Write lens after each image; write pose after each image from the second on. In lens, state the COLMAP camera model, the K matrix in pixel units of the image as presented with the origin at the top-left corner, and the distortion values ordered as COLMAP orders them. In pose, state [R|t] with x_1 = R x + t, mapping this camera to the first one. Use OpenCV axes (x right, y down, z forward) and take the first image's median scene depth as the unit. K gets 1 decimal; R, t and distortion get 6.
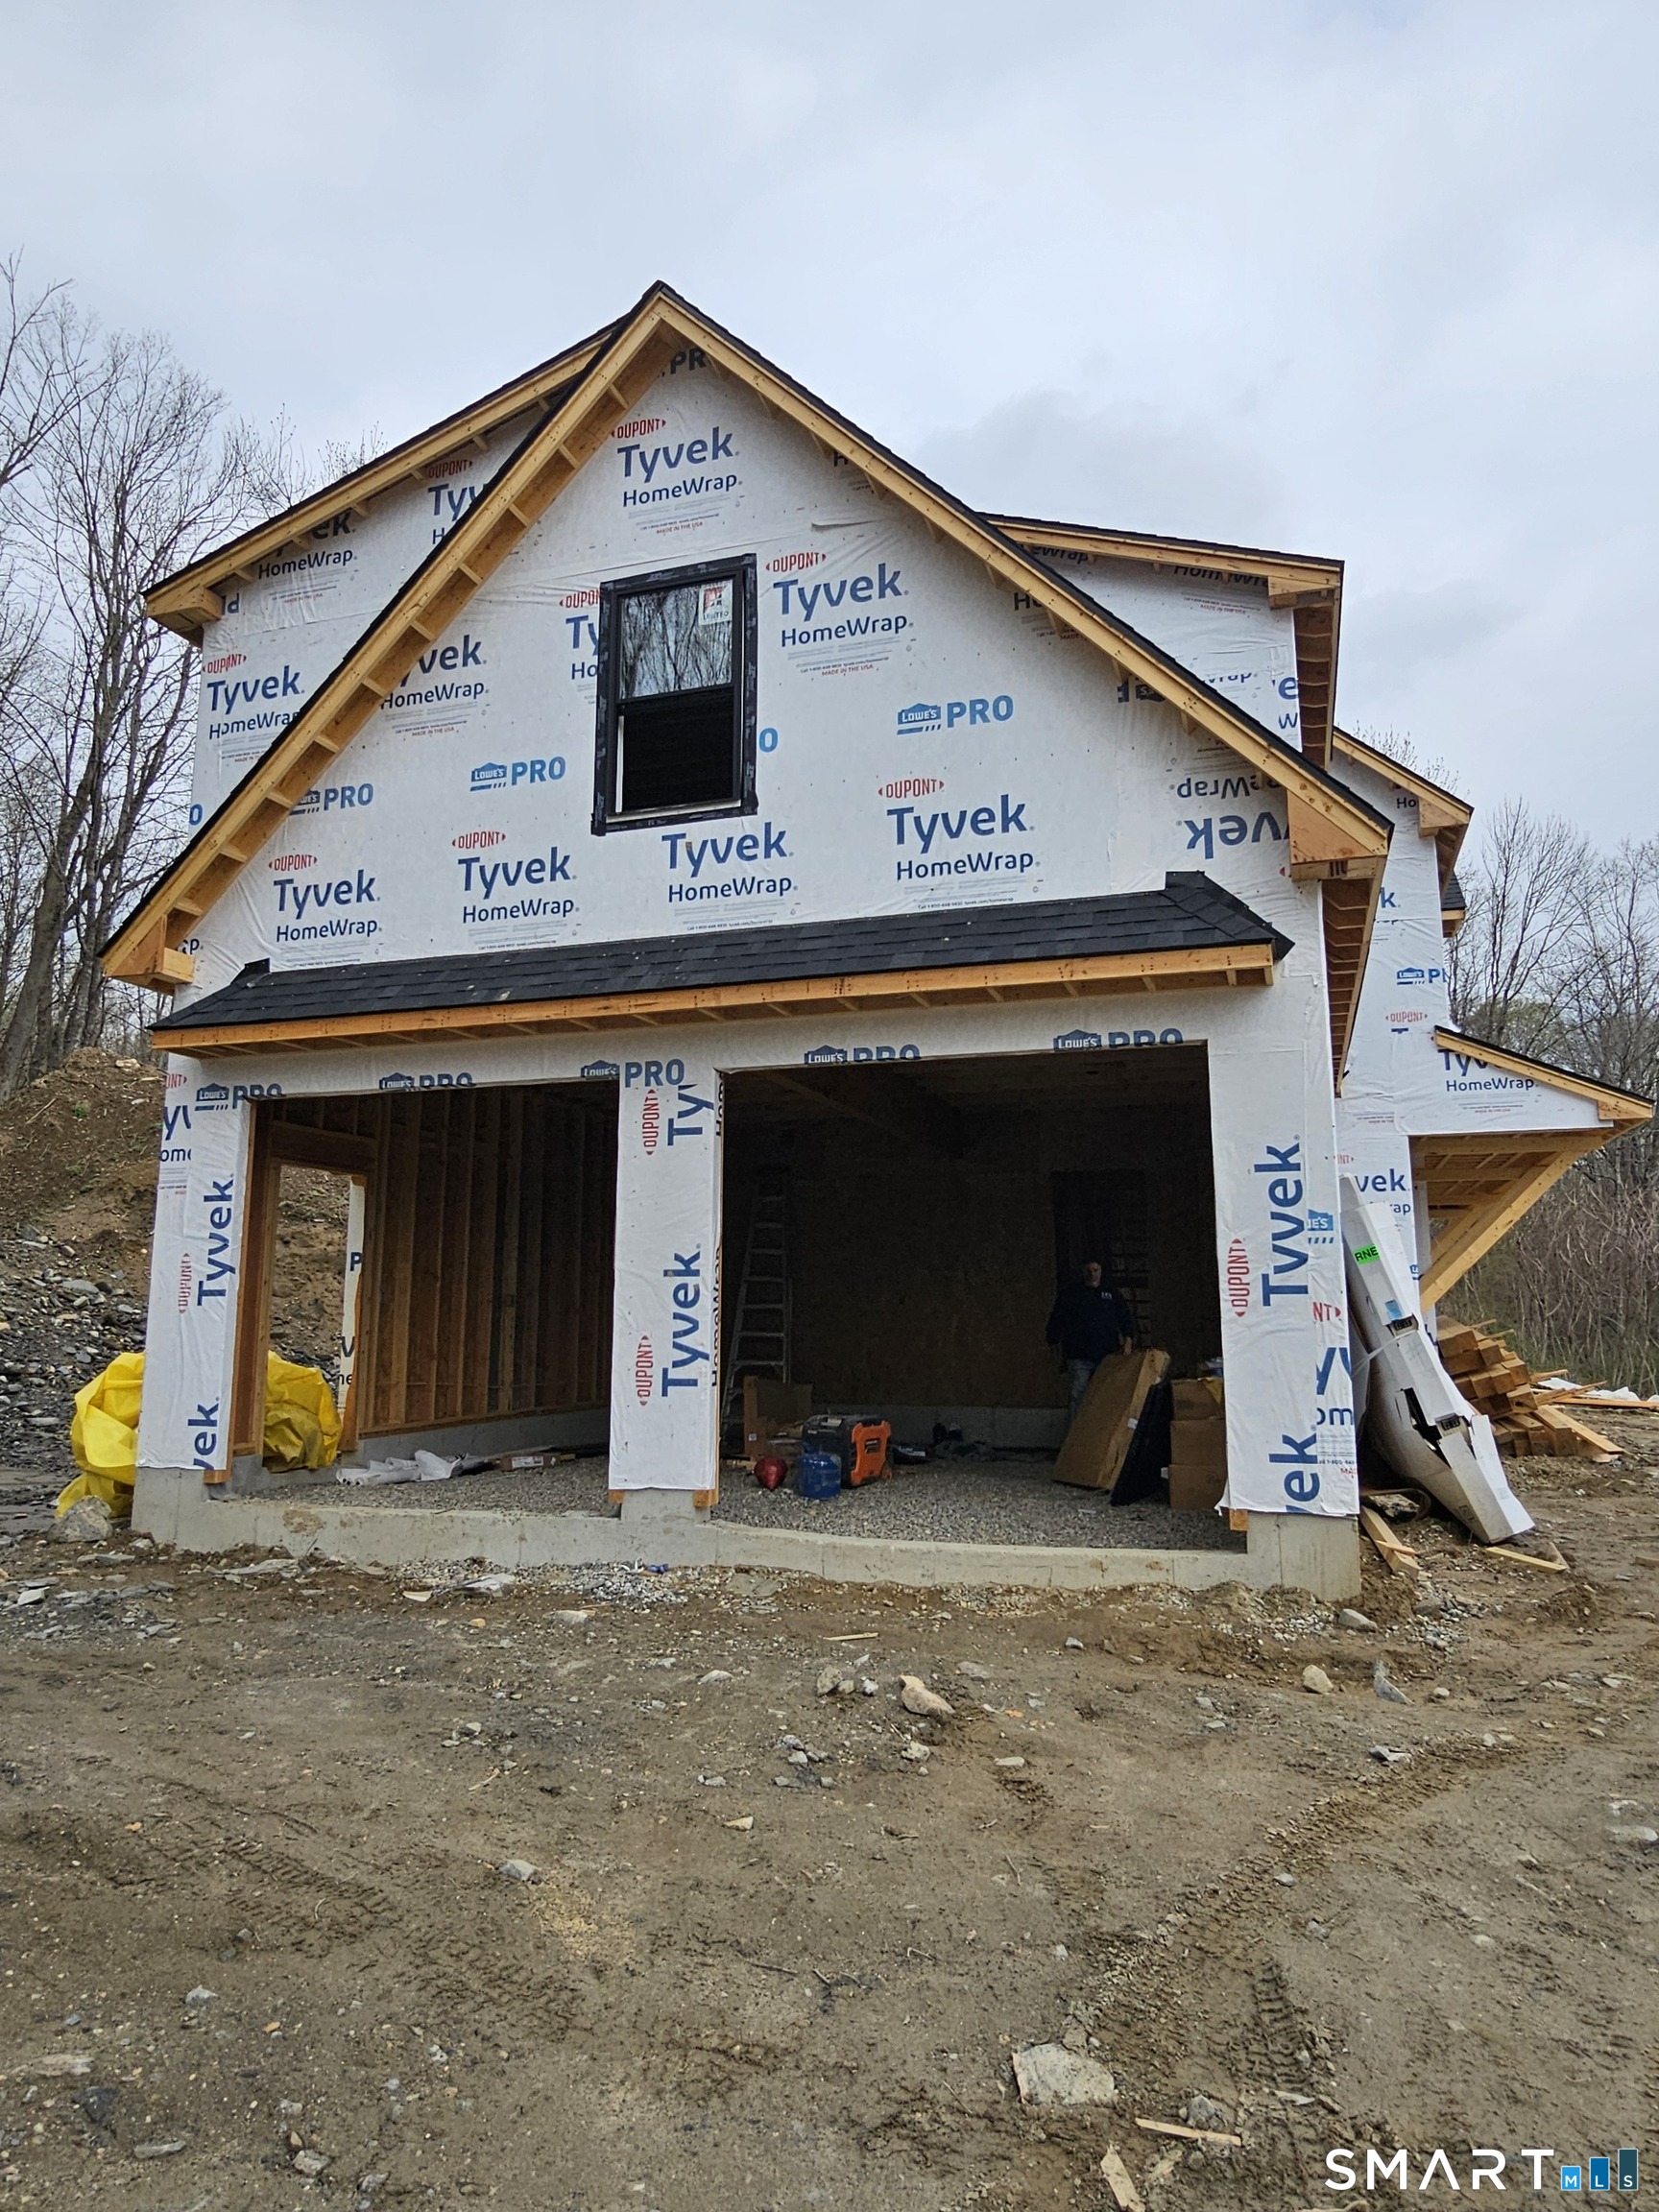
lens RADIAL K [[1208.6, 0, 829.5], [0, 1208.6, 1106.0], [0, 0, 1]] dist [-0.001490, 0.000274]
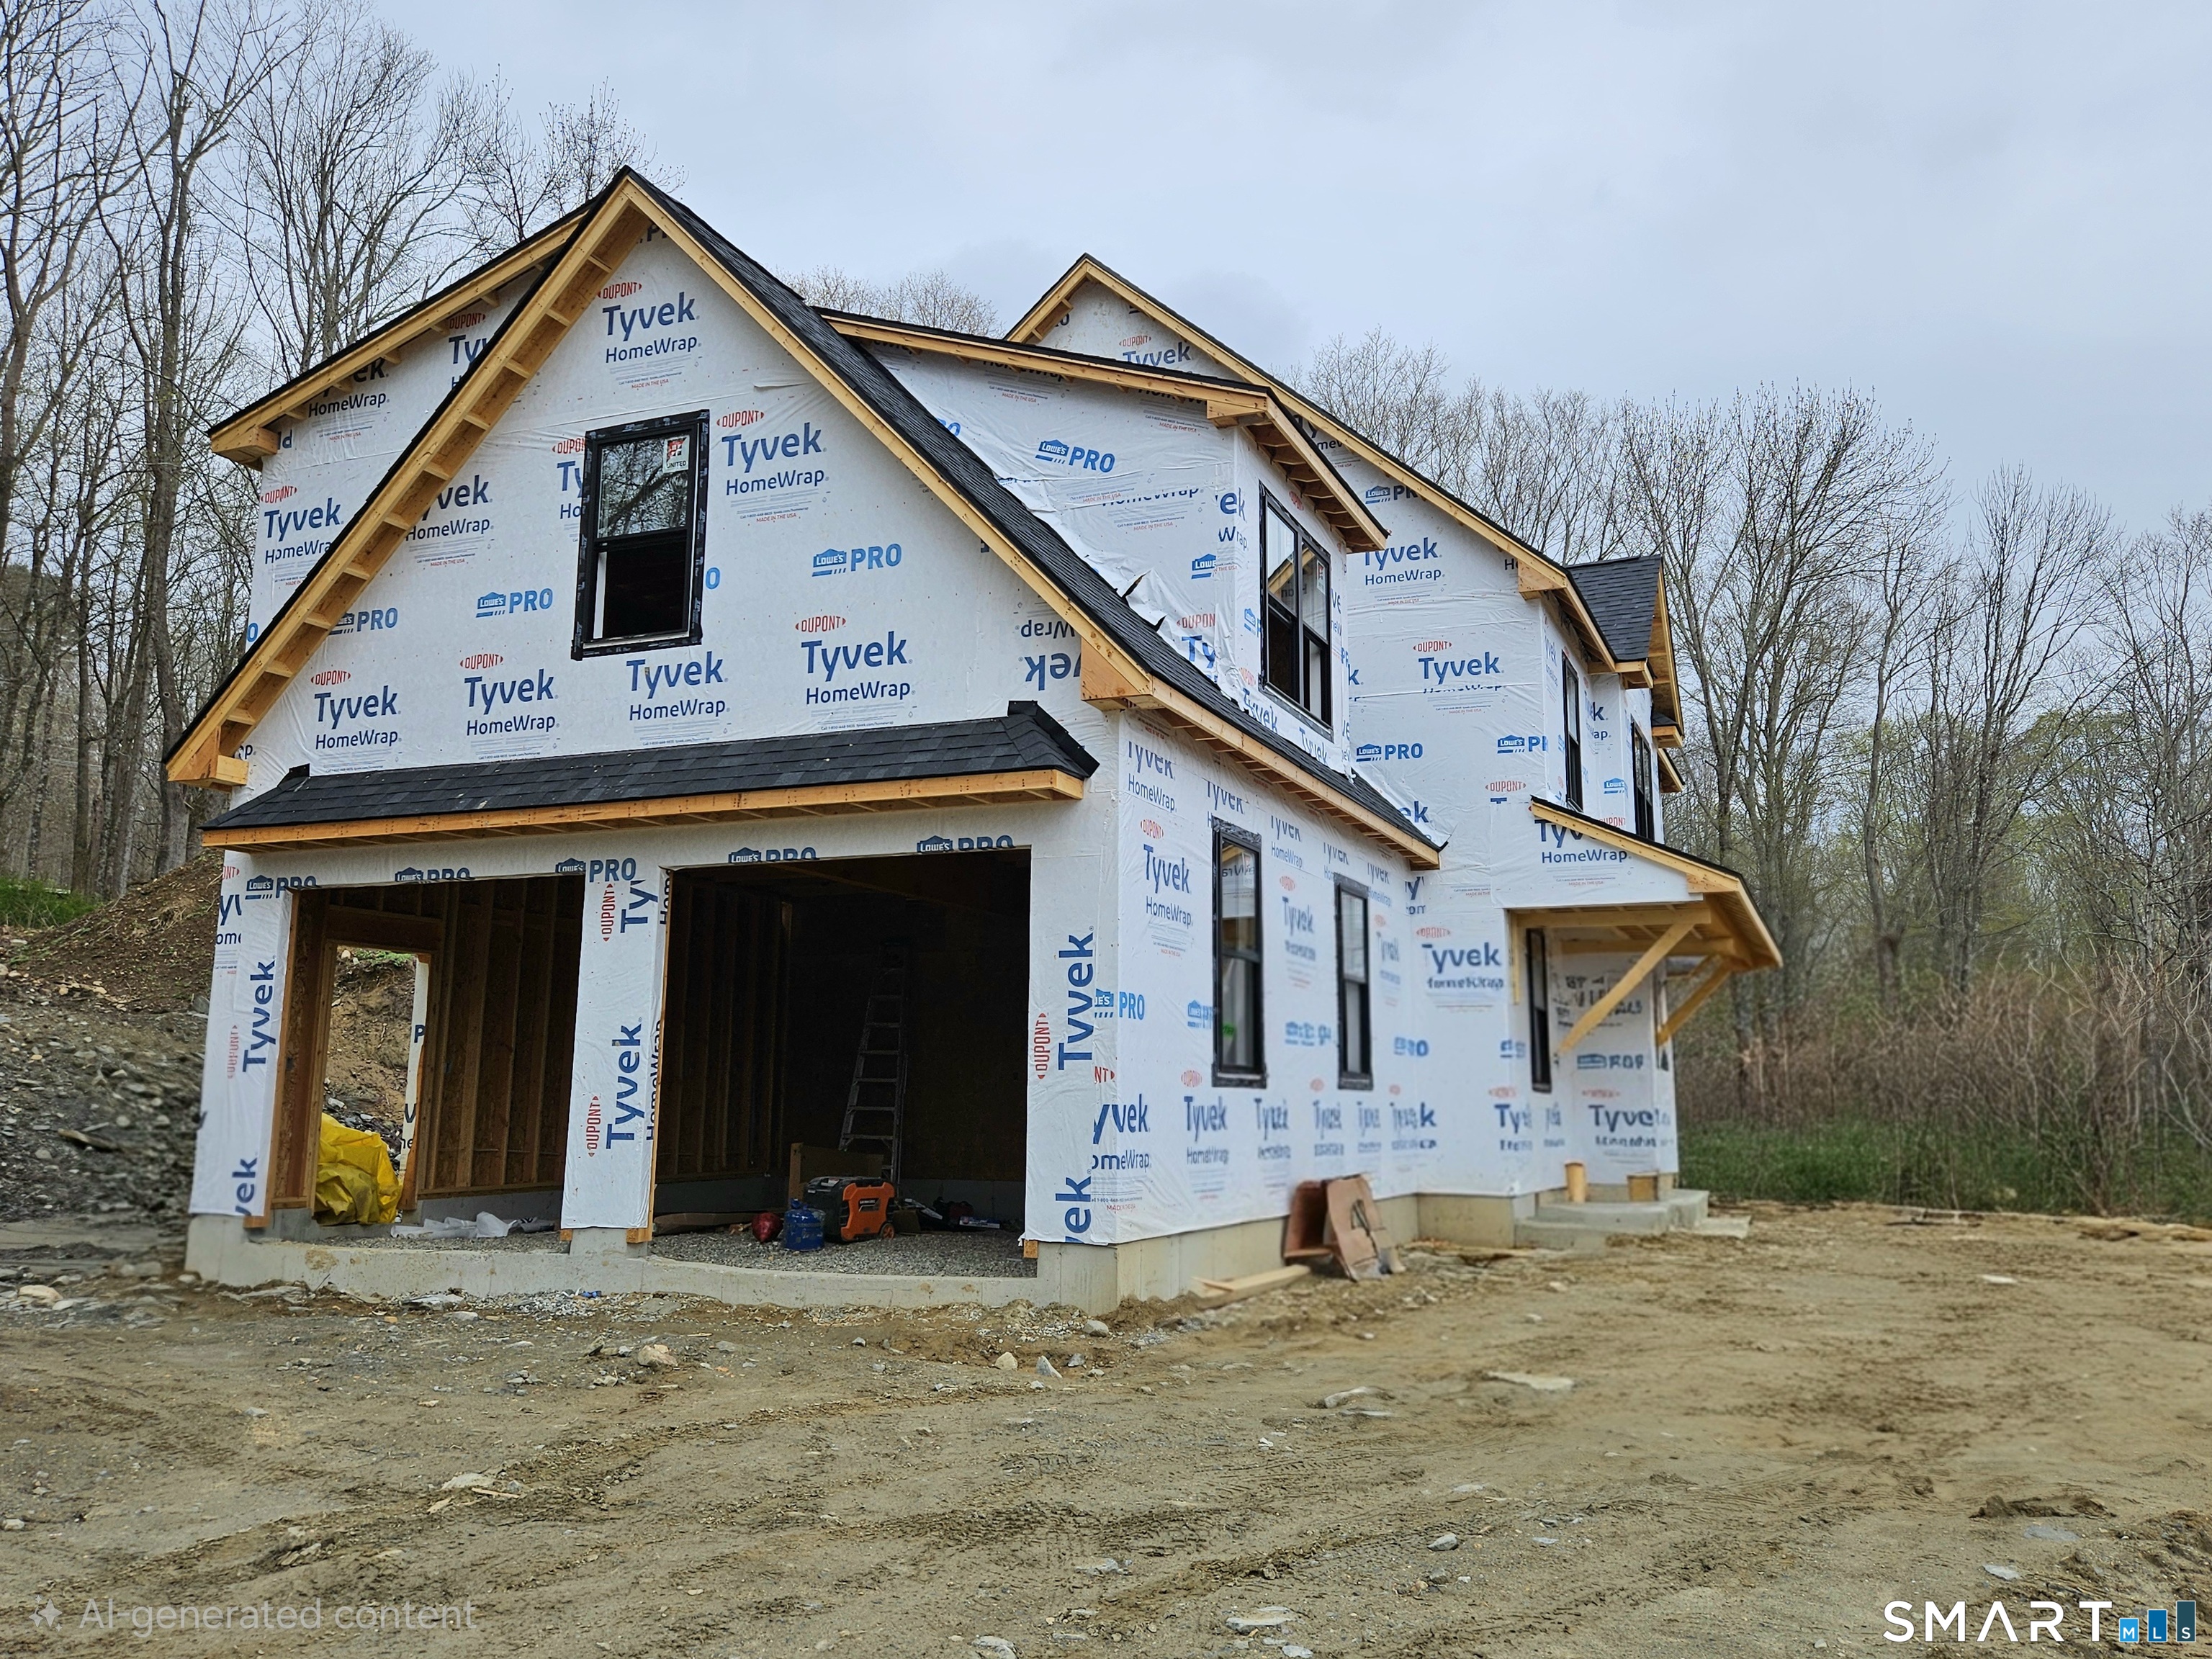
lens RADIAL K [[1492.2, 0, 1109.2], [0, 1492.2, 837.4], [0, 0, 1]] dist [0.079553, -0.071631]
pose [[0.996930, -0.005481, -0.078100, 0.415212], [0.005012, 0.999968, -0.006195, -0.043857], [0.078132, 0.005785, 0.996926, -0.375212]]
